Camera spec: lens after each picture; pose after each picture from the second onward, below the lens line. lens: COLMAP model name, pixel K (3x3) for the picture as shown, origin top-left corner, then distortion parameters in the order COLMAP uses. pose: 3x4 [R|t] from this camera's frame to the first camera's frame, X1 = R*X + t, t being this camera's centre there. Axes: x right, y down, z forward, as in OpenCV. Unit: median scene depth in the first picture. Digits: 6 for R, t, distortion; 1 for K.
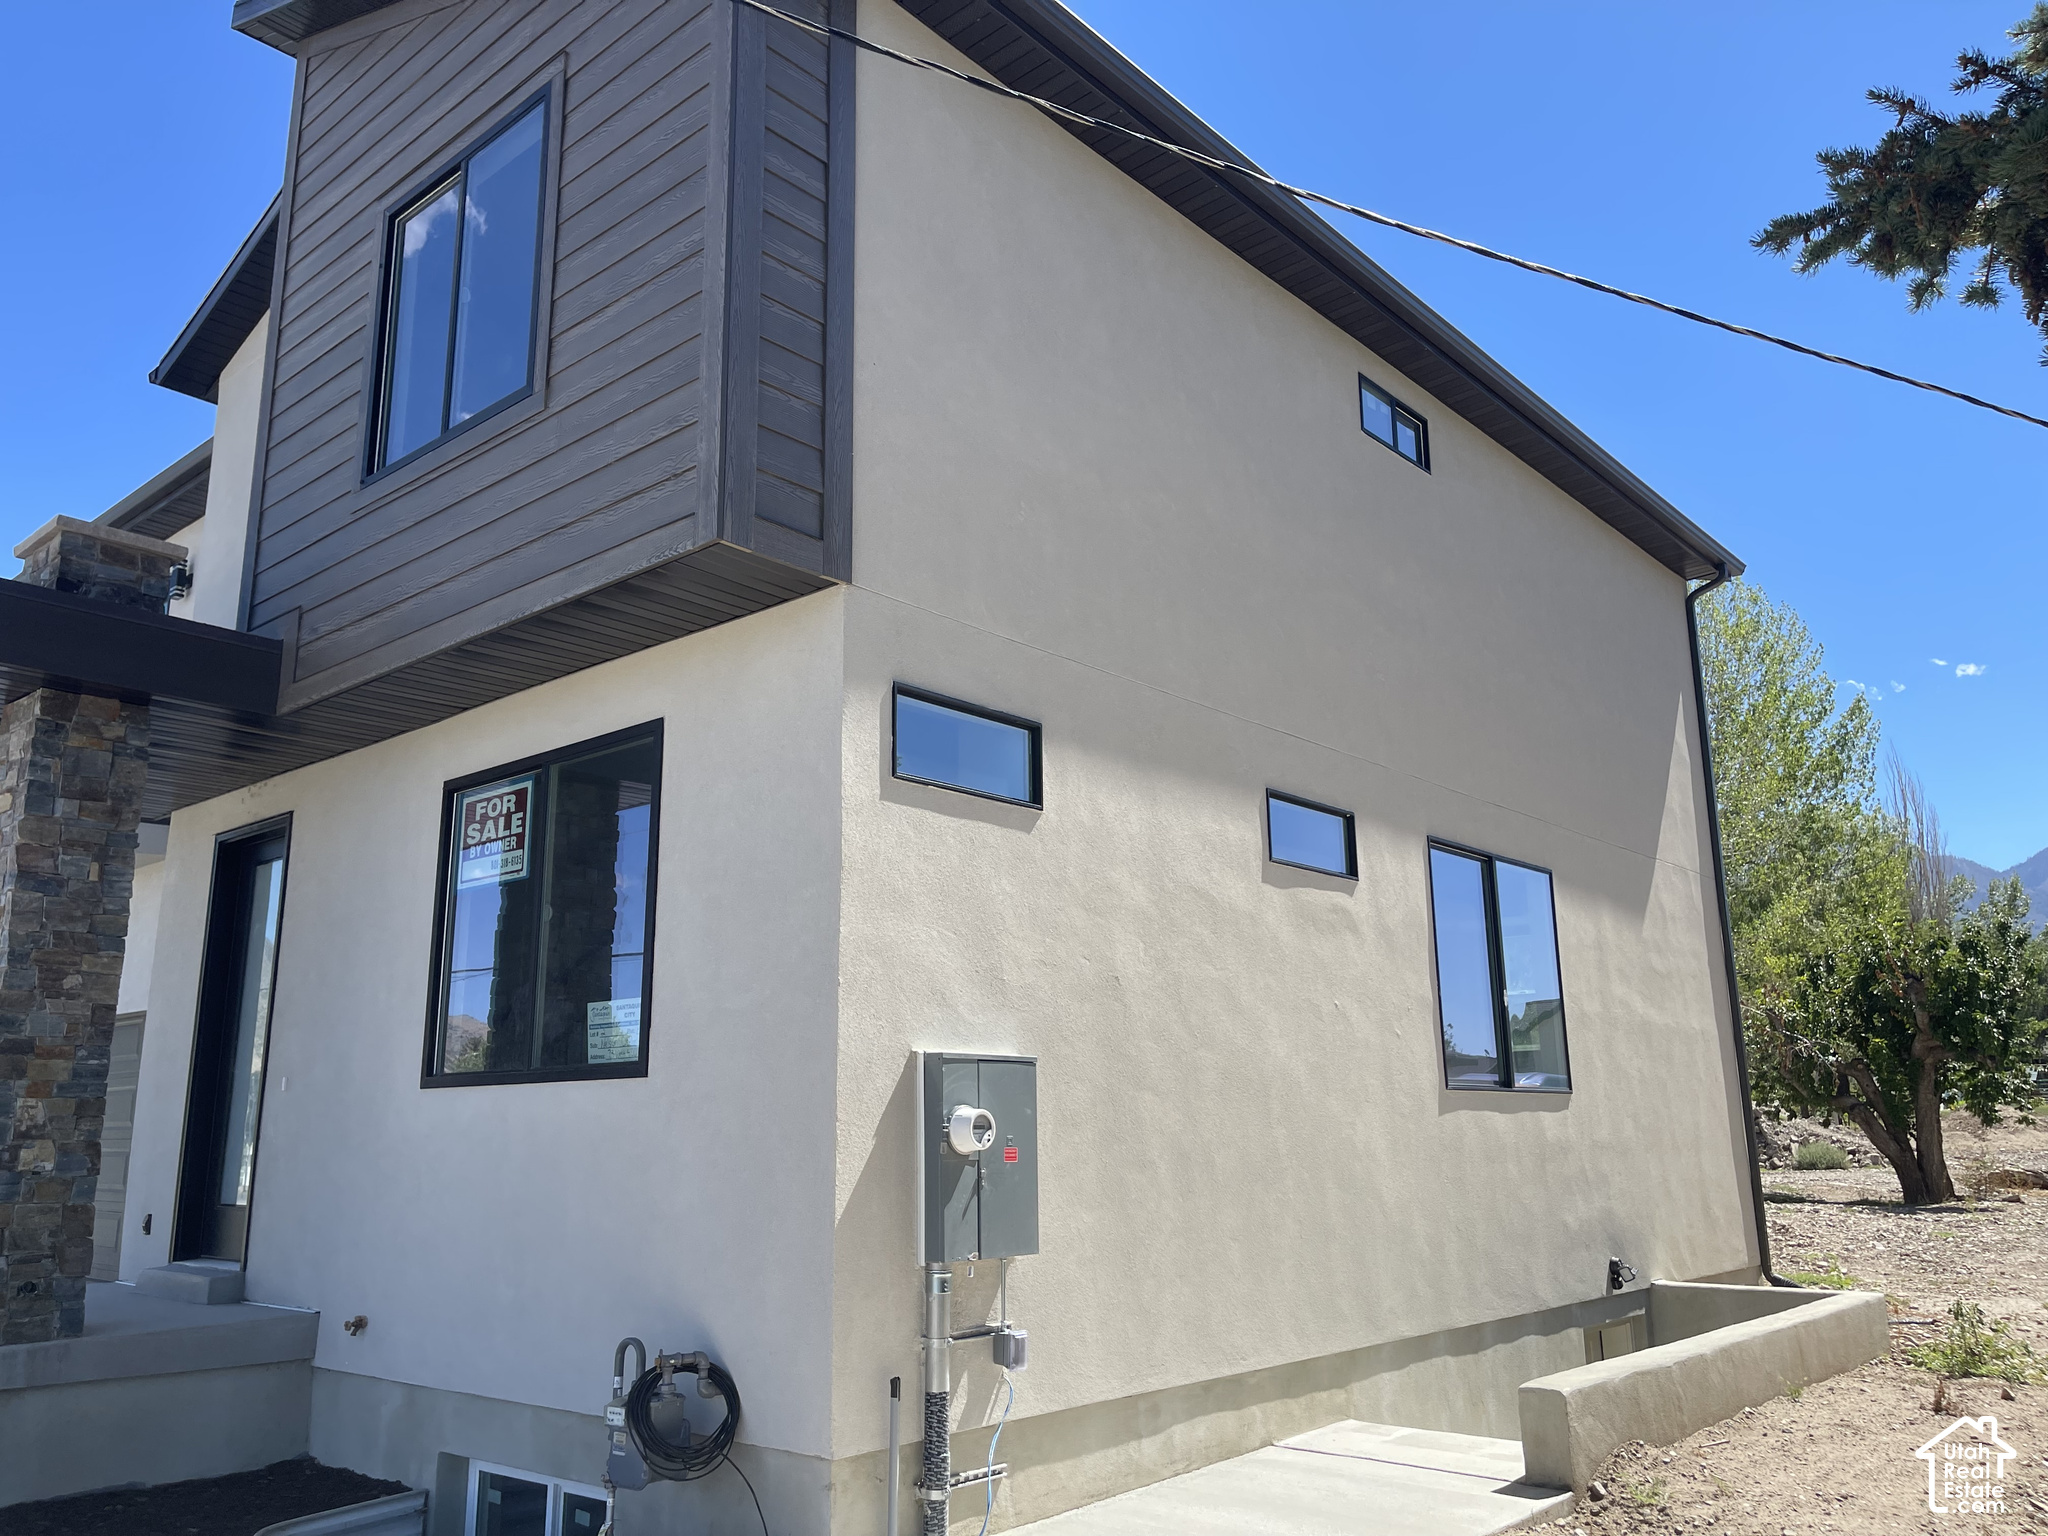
lens RADIAL K [[1565.4, 0, 1016.5], [0, 1565.4, 781.9], [0, 0, 1]] dist [0.038277, -0.014422]
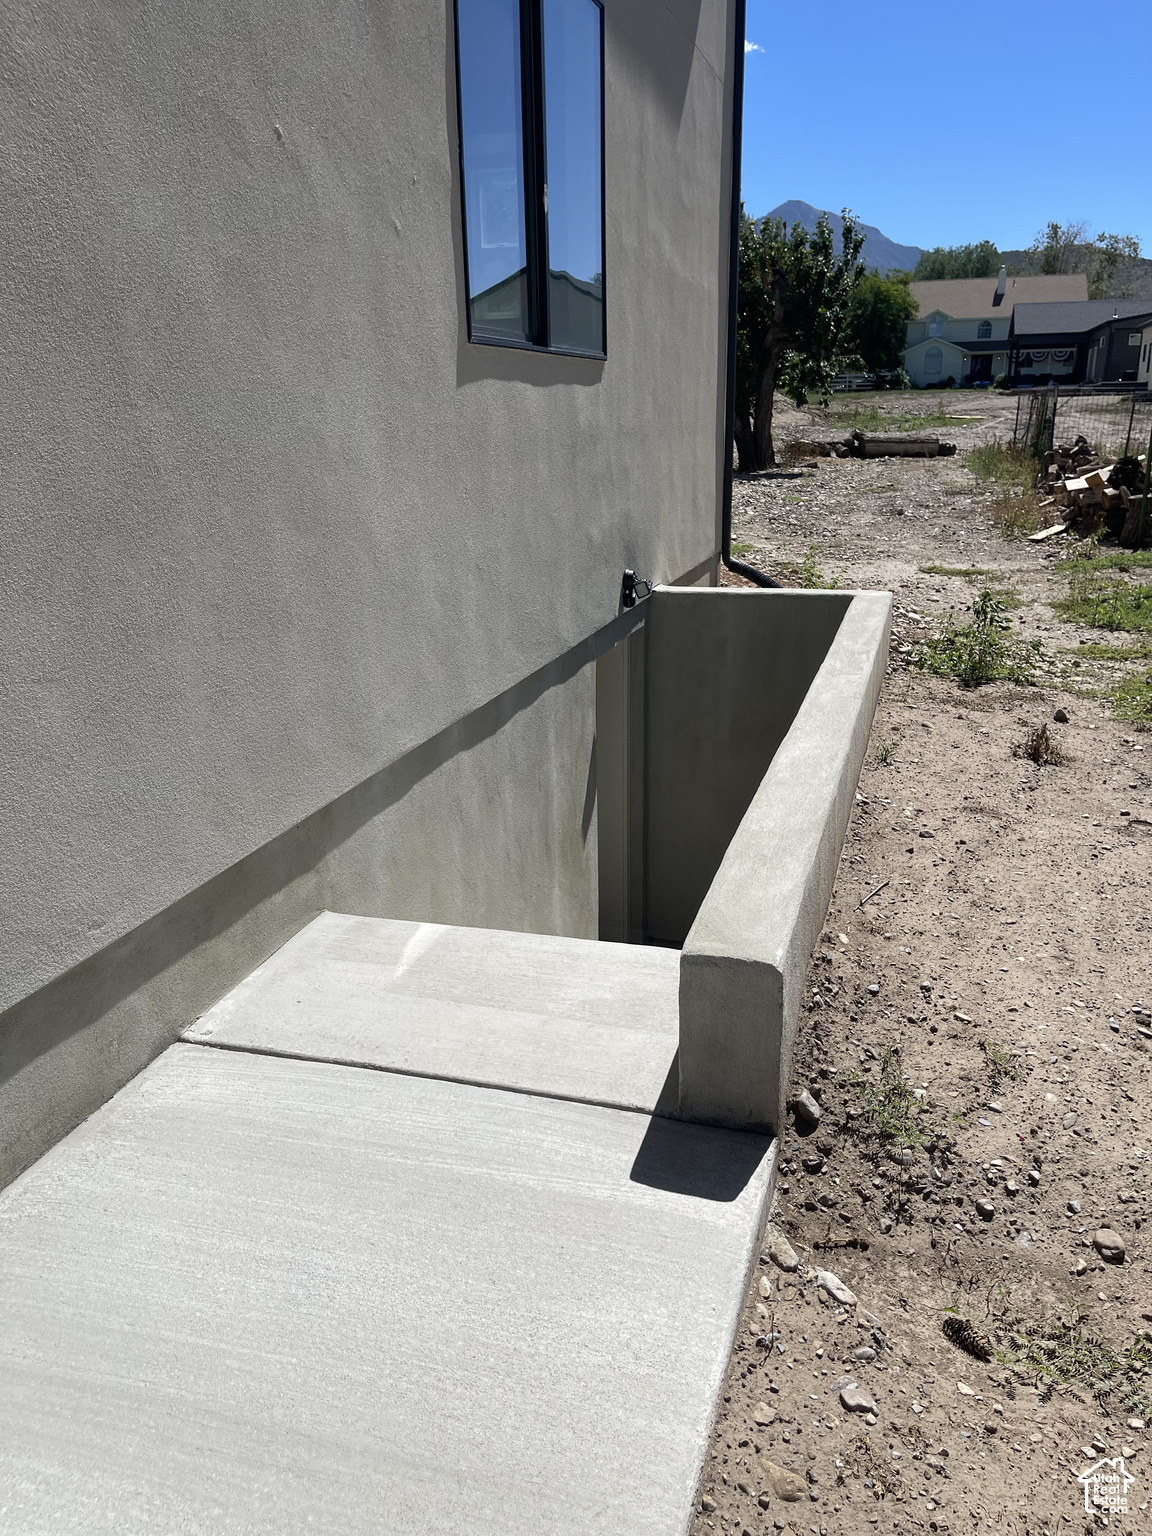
lens RADIAL K [[1174.1, 0, 573.2], [0, 1174.1, 783.4], [0, 0, 1]] dist [0.038277, -0.014422]
pose [[0.910409, -0.126036, 0.394043, 0.112670], [-0.086991, 0.872851, 0.480171, 0.124327], [-0.404460, -0.471430, 0.783687, 0.558727]]
